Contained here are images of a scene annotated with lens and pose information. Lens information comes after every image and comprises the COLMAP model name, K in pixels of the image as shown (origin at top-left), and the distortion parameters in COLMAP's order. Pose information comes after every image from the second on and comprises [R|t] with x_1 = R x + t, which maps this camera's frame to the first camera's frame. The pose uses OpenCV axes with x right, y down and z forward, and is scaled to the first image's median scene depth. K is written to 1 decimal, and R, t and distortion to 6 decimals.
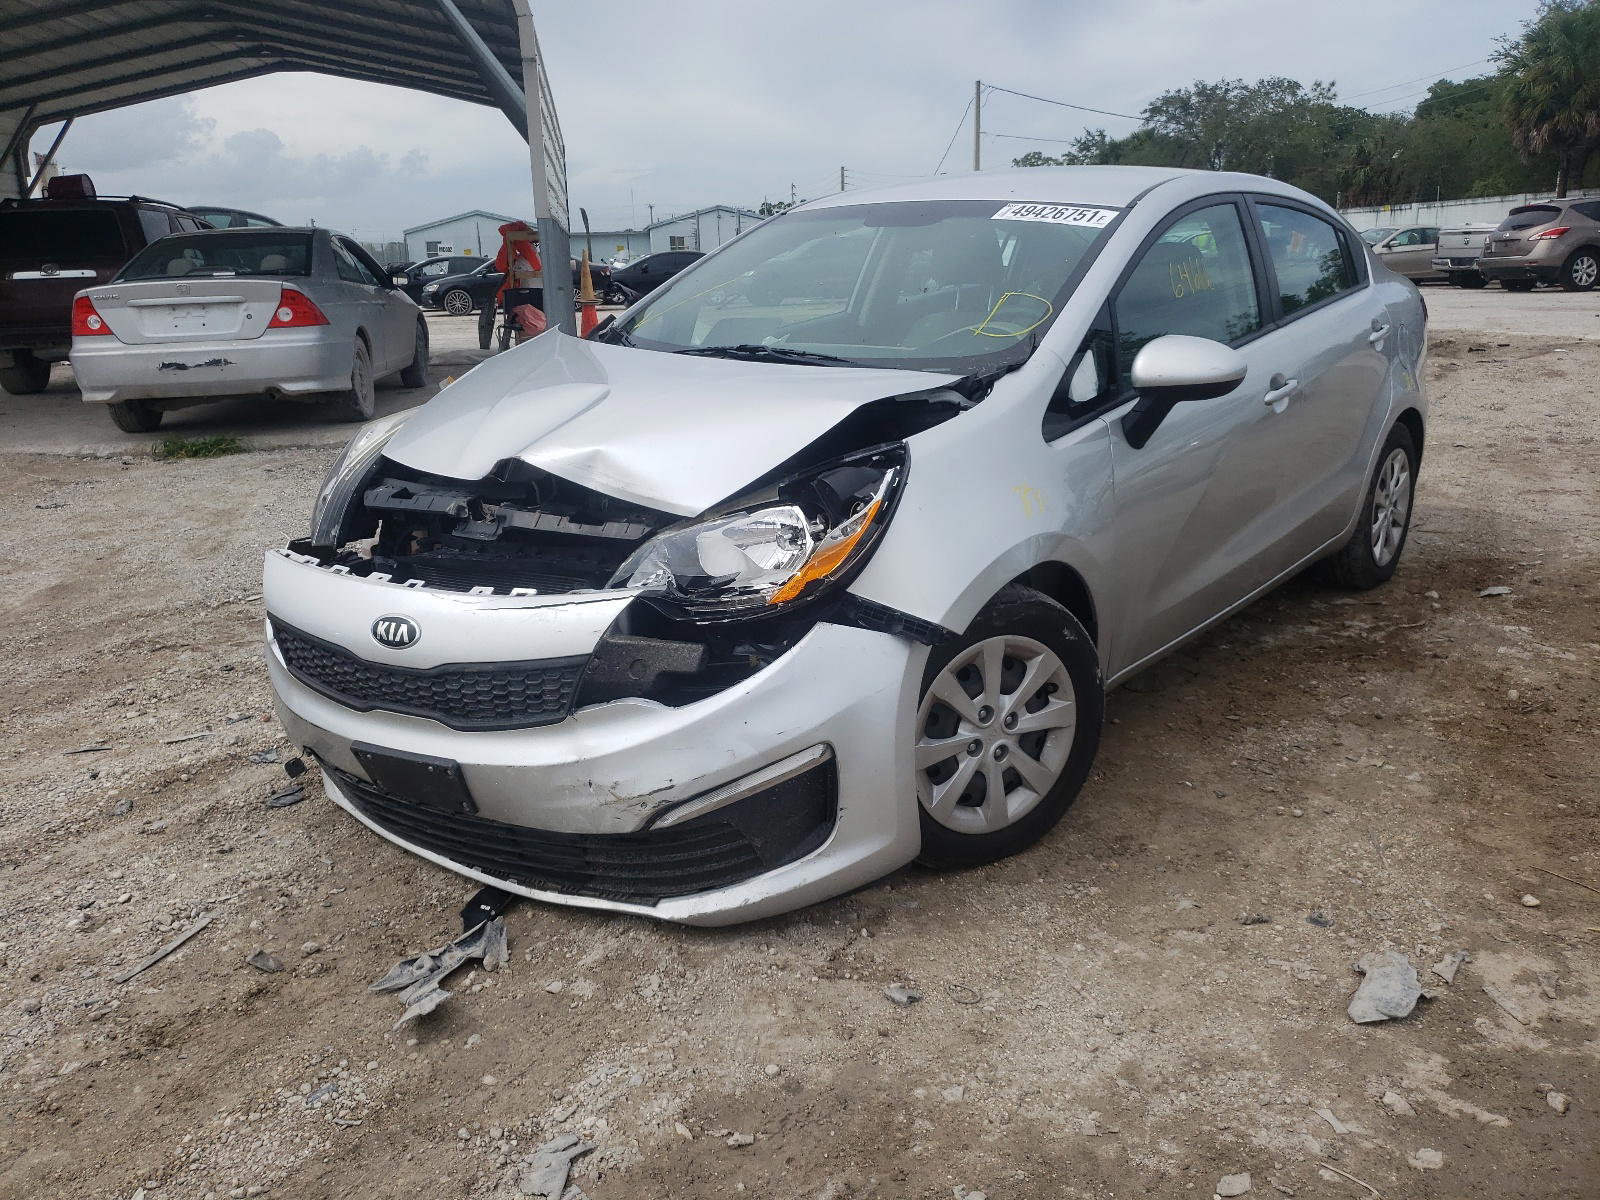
lens RADIAL K [[1107.2, 0, 805.7], [0, 1107.2, 595.0], [0, 0, 1]] dist [0.007170, -0.006577]
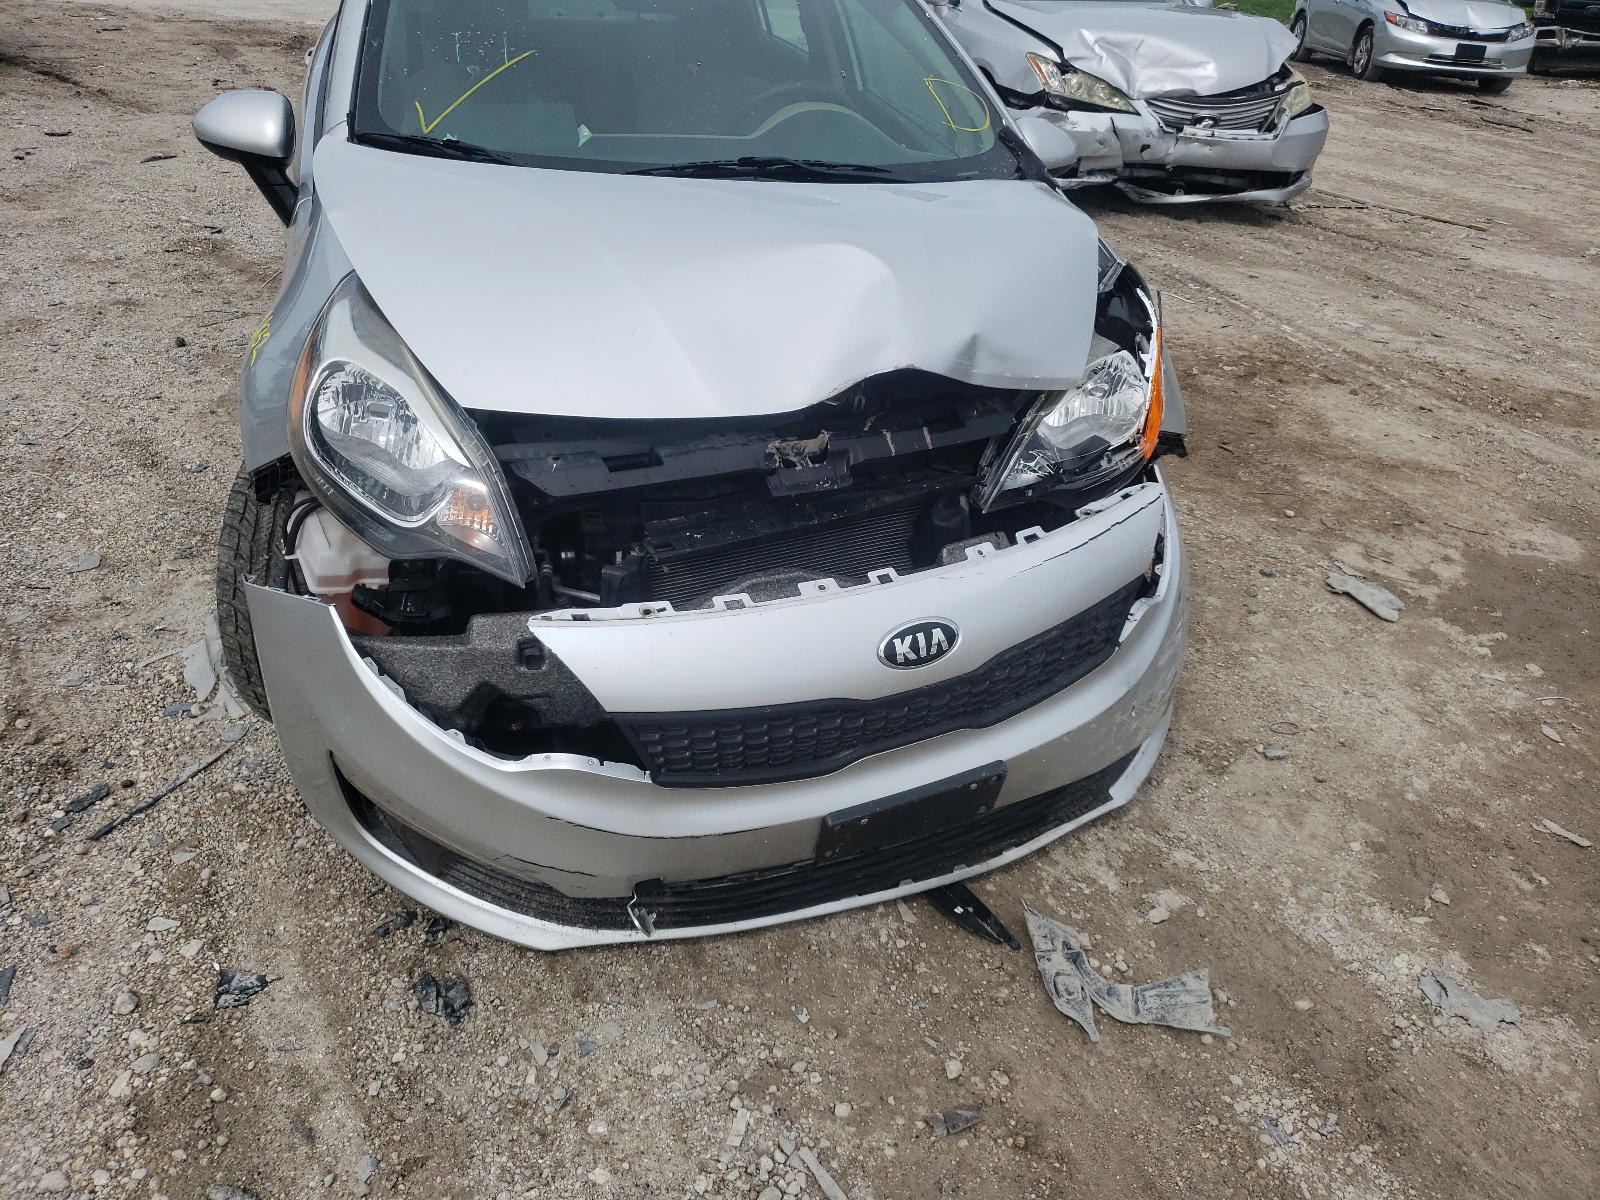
lens RADIAL K [[1107.2, 0, 805.7], [0, 1107.2, 595.0], [0, 0, 1]] dist [0.007170, -0.006577]
pose [[0.609526, -0.364639, 0.703929, -0.913995], [0.189448, 0.929211, 0.317295, -0.238863], [-0.769797, -0.060041, 0.635459, 0.608878]]
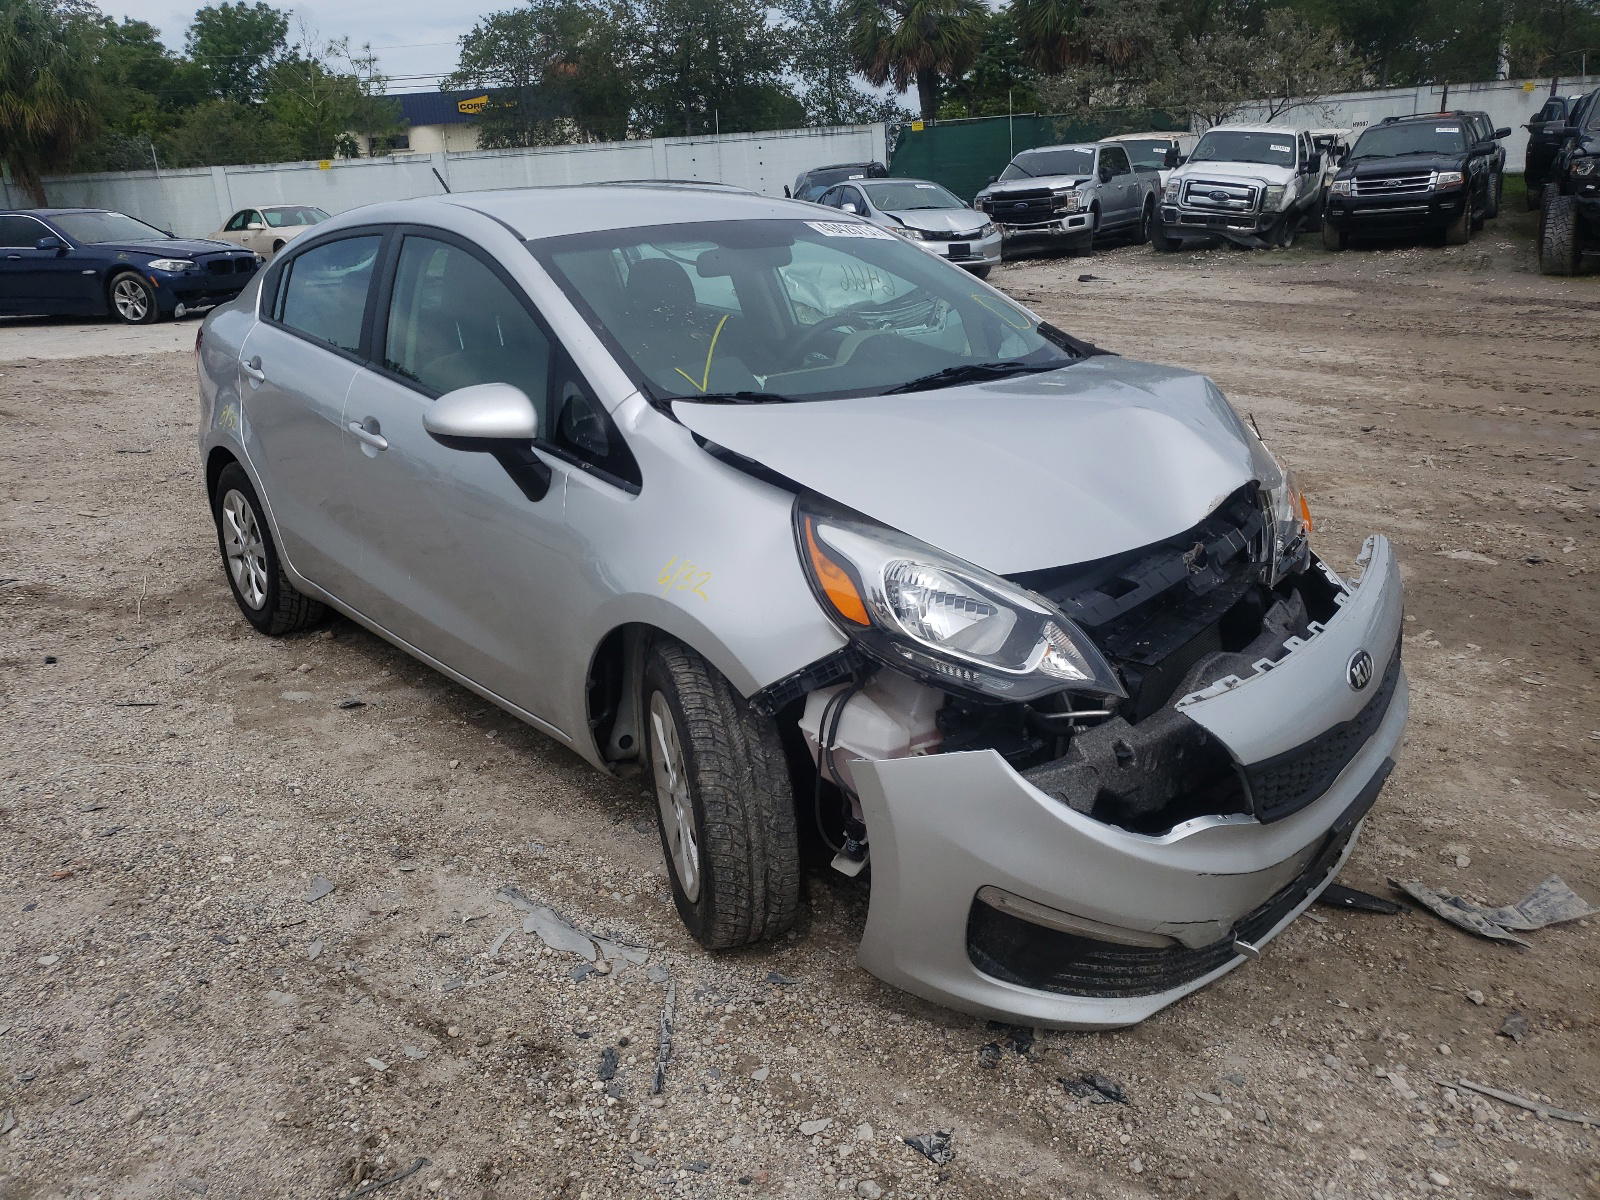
lens RADIAL K [[1107.2, 0, 805.7], [0, 1107.2, 595.0], [0, 0, 1]] dist [0.007170, -0.006577]
pose [[0.276191, -0.322051, 0.905539, -1.345459], [0.343169, 0.913126, 0.220082, -0.397971], [-0.897749, 0.249969, 0.362715, 1.073583]]
